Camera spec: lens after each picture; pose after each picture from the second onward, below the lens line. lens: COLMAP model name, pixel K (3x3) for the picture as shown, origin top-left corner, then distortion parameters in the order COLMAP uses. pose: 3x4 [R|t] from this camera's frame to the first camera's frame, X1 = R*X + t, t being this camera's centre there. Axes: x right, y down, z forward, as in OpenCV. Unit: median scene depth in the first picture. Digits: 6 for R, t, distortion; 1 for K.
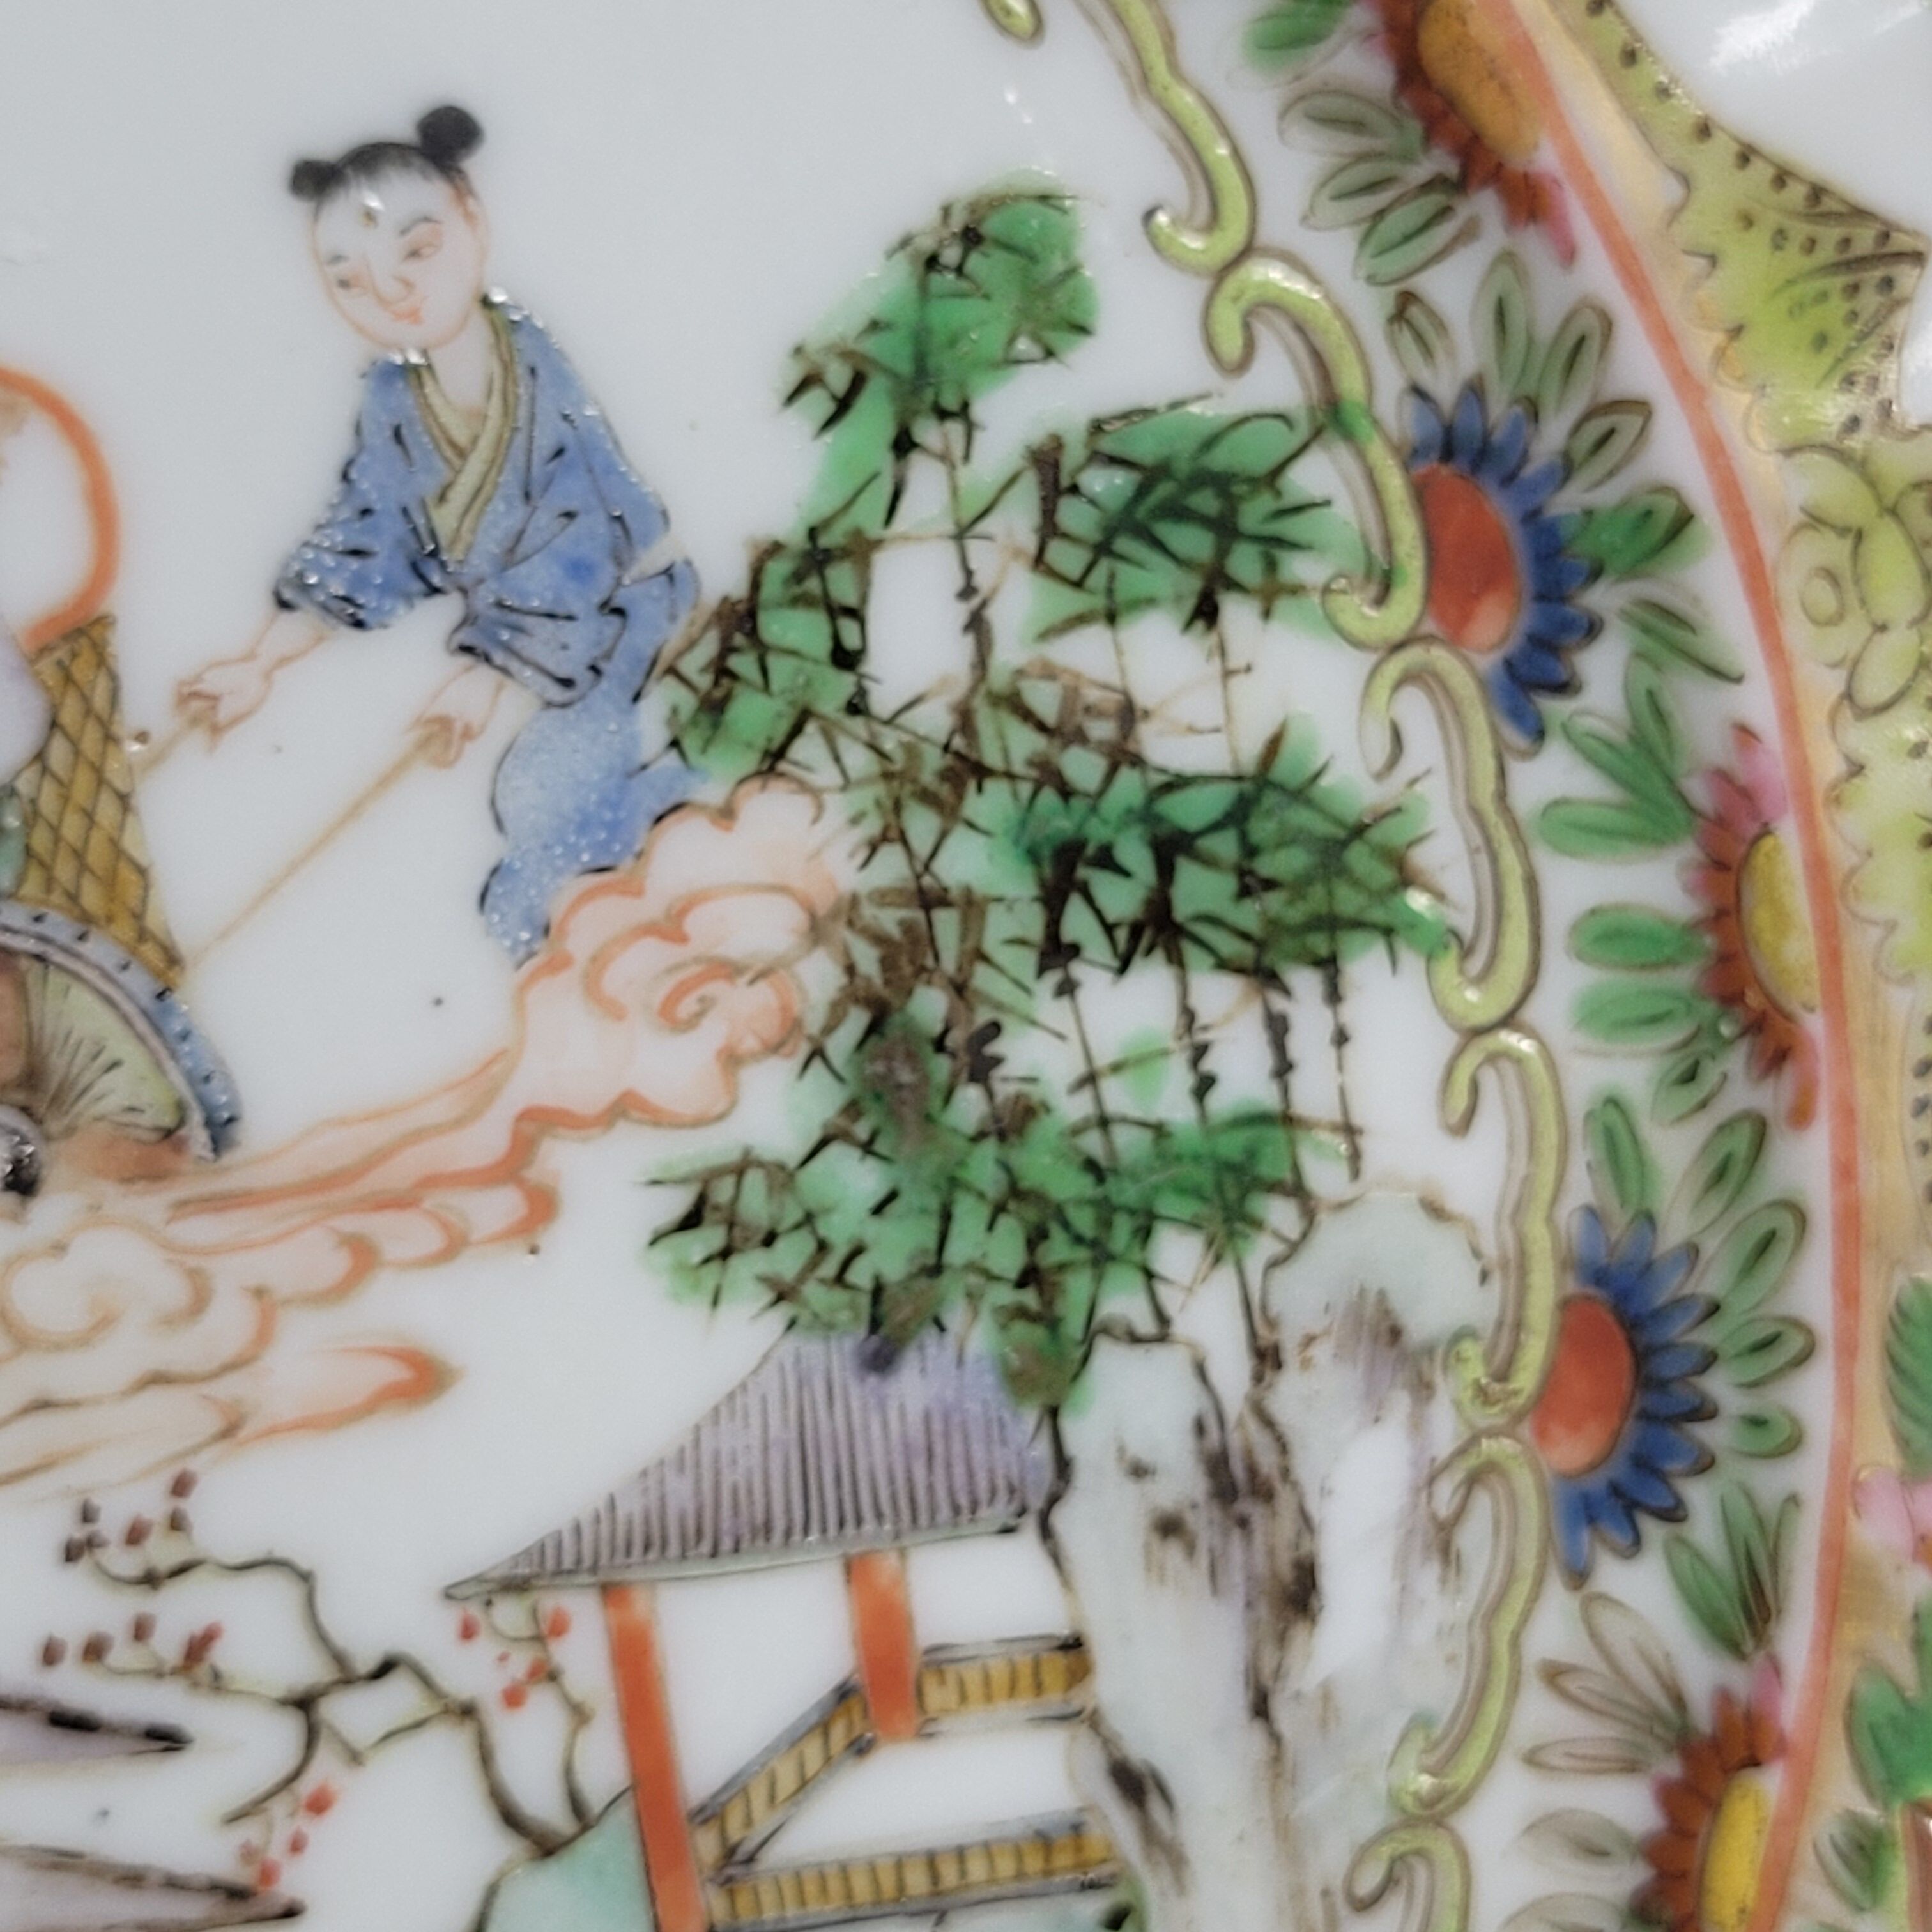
lens RADIAL K [[4719.4, 0, 1010.9], [0, 4719.4, 954.5], [0, 0, 1]] dist [-0.002479, -0.370831]
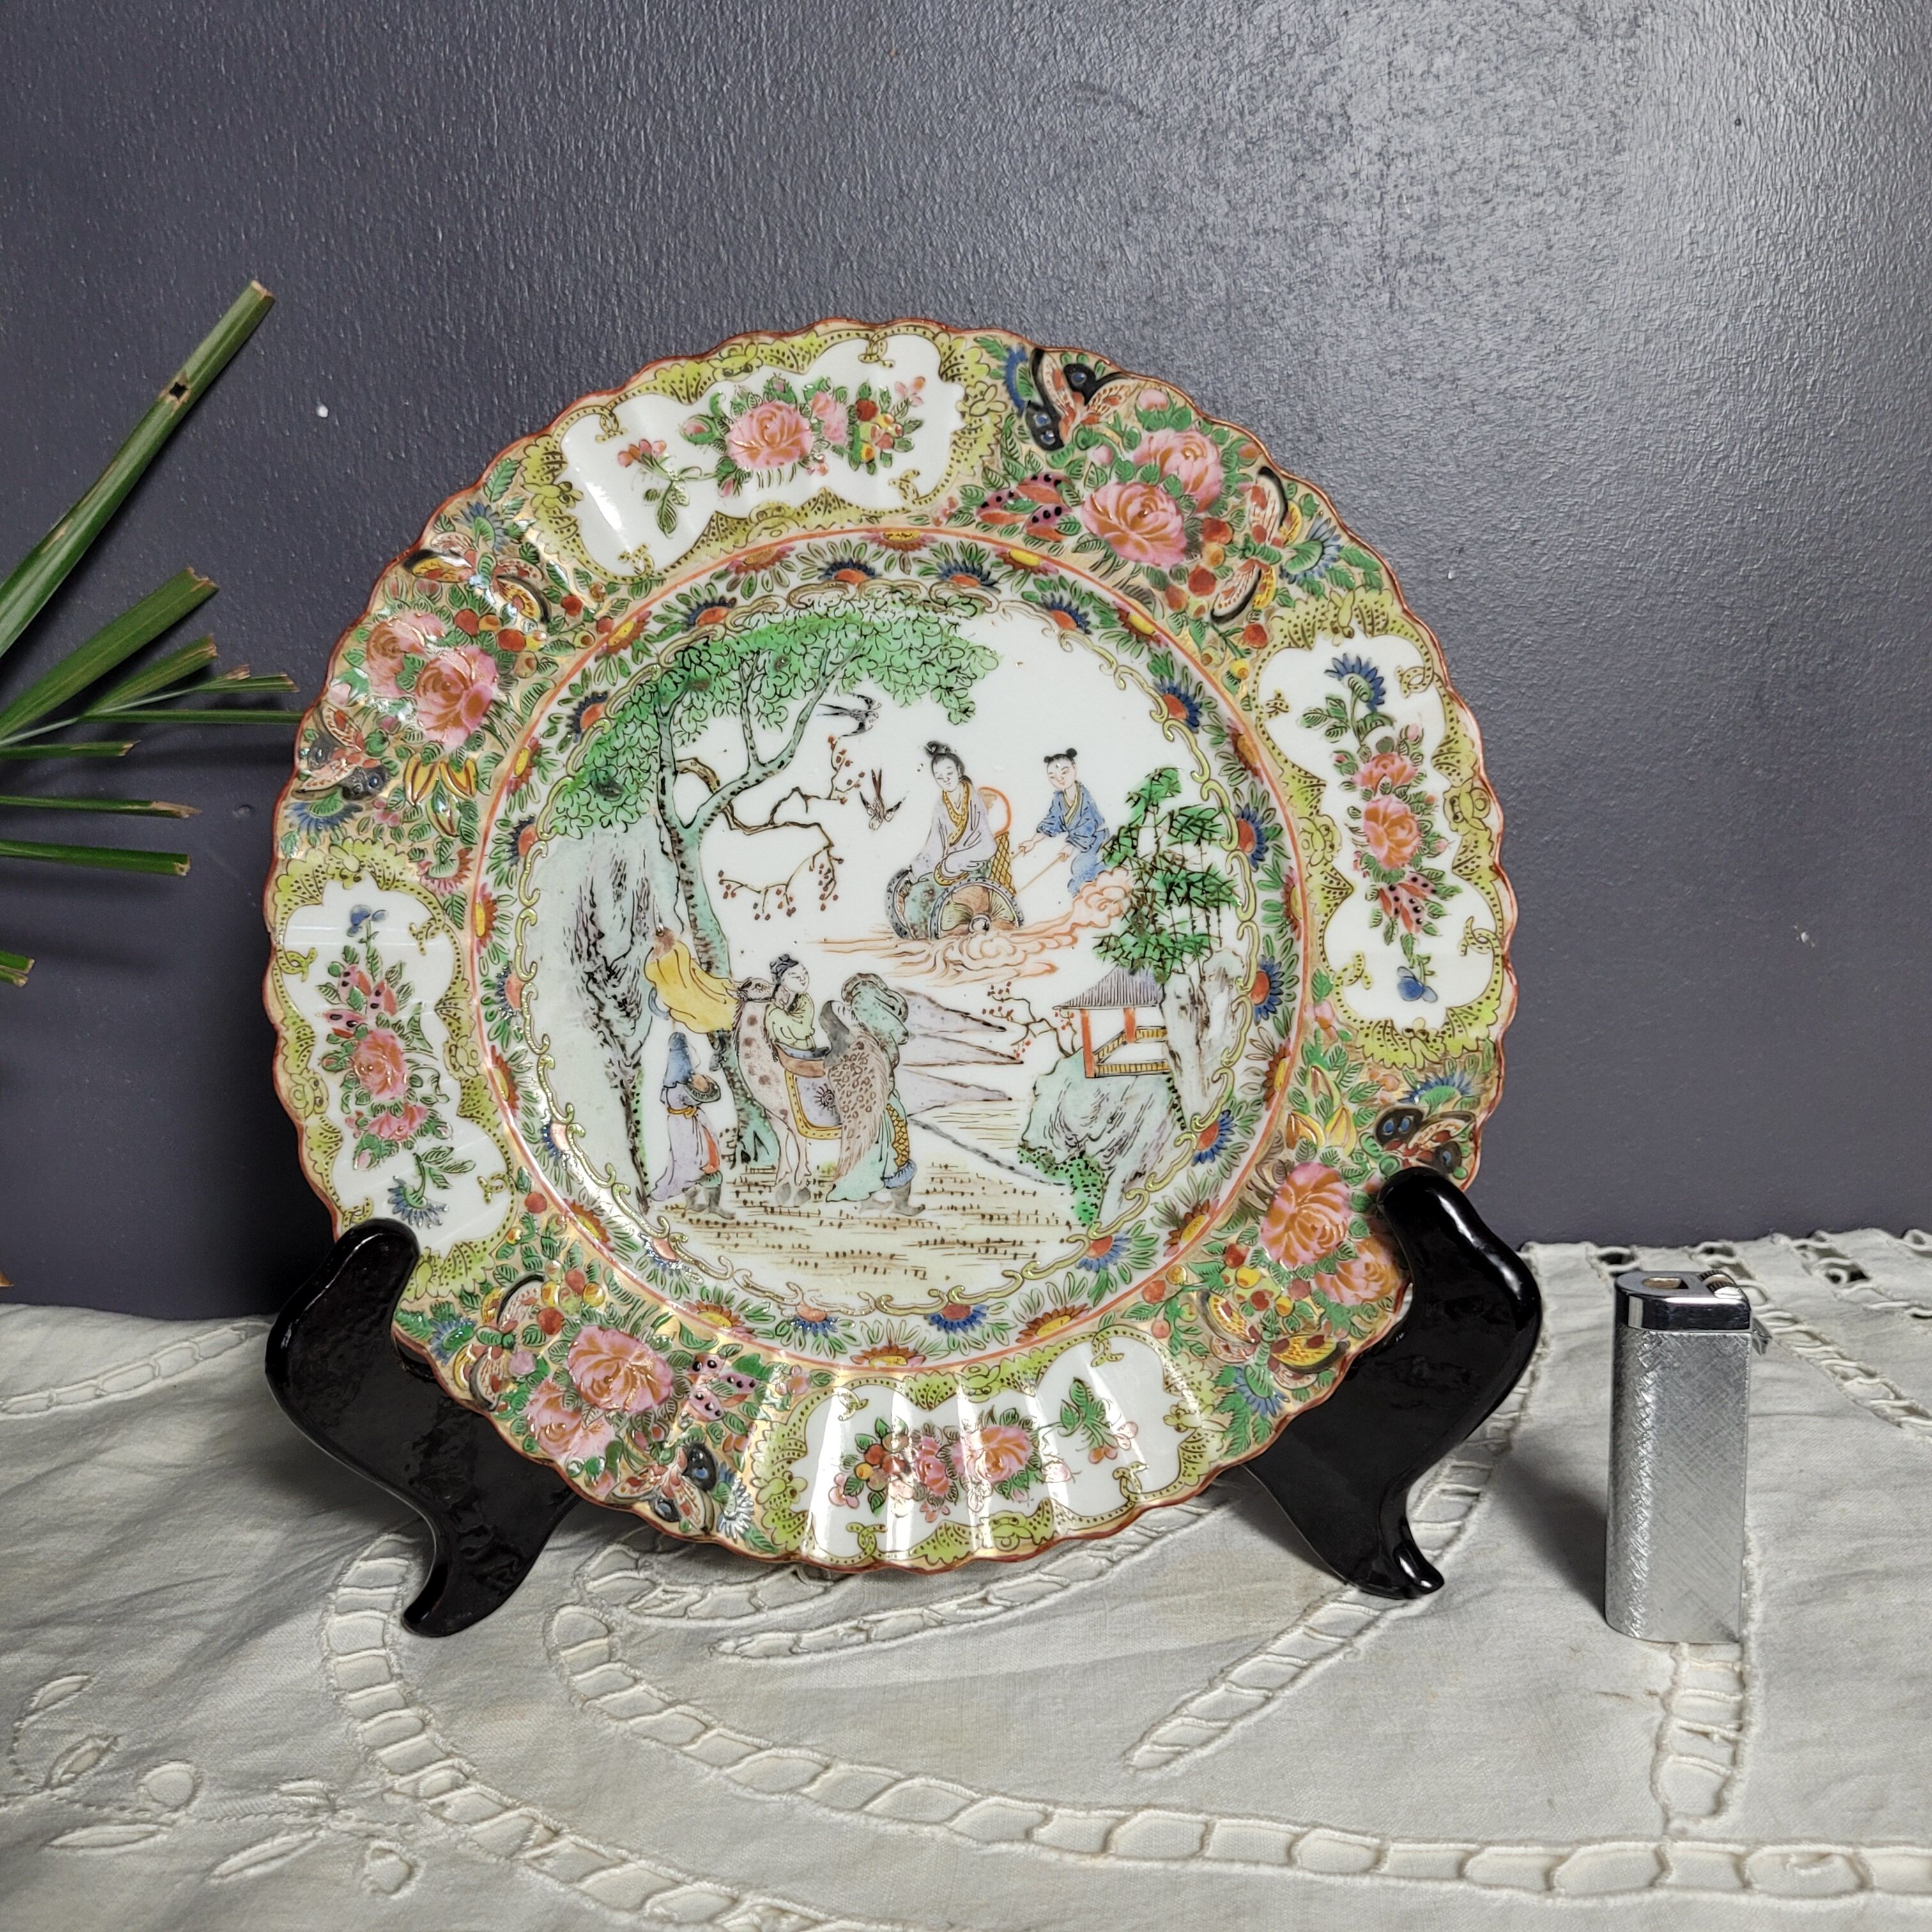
lens RADIAL K [[2145.9, 0, 975.2], [0, 2145.9, 969.5], [0, 0, 1]] dist [0.013212, 0.009791]
pose [[0.967192, 0.066087, -0.245298, 0.422908], [-0.086611, 0.993502, -0.073834, 0.290894], [0.238825, 0.092657, 0.966632, -1.532072]]
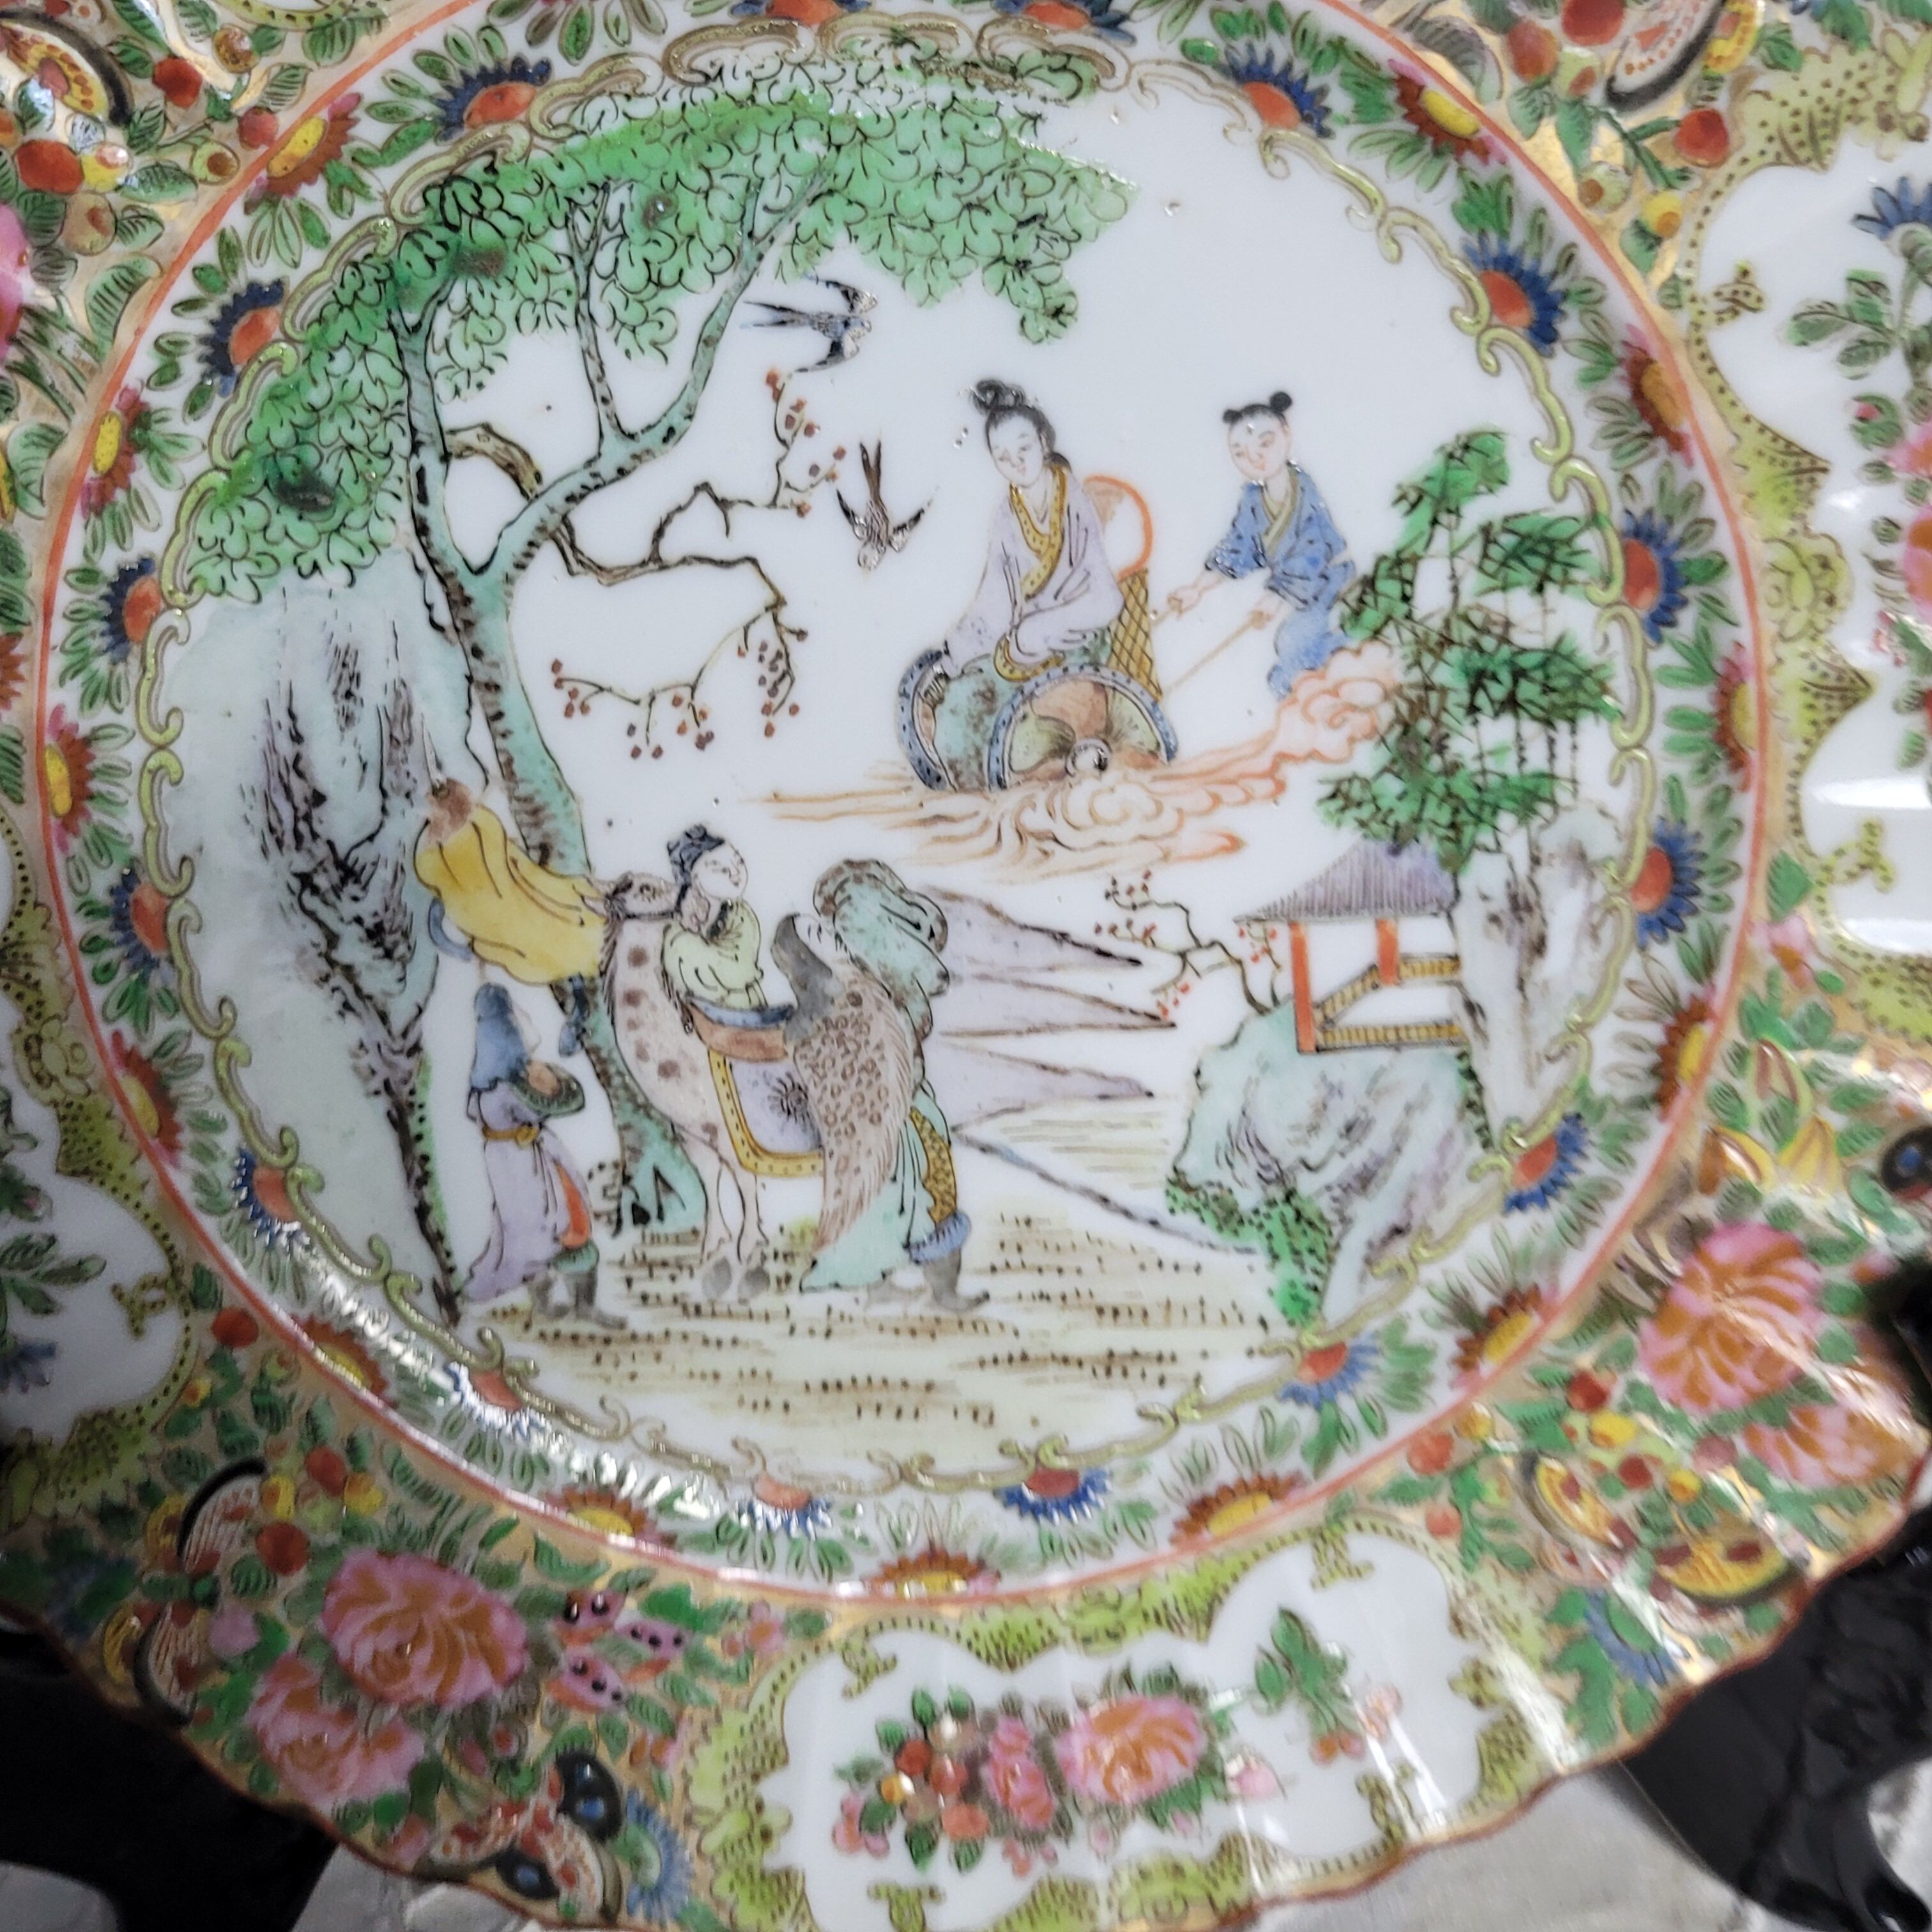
lens RADIAL K [[2034.9, 0, 1008.7], [0, 2034.9, 962.2], [0, 0, 1]] dist [-0.031785, 0.020605]
pose [[0.980753, 0.086474, -0.175058, -0.036444], [-0.063565, 0.989144, 0.132492, 0.005639], [0.184614, -0.118815, 0.975603, -0.236419]]
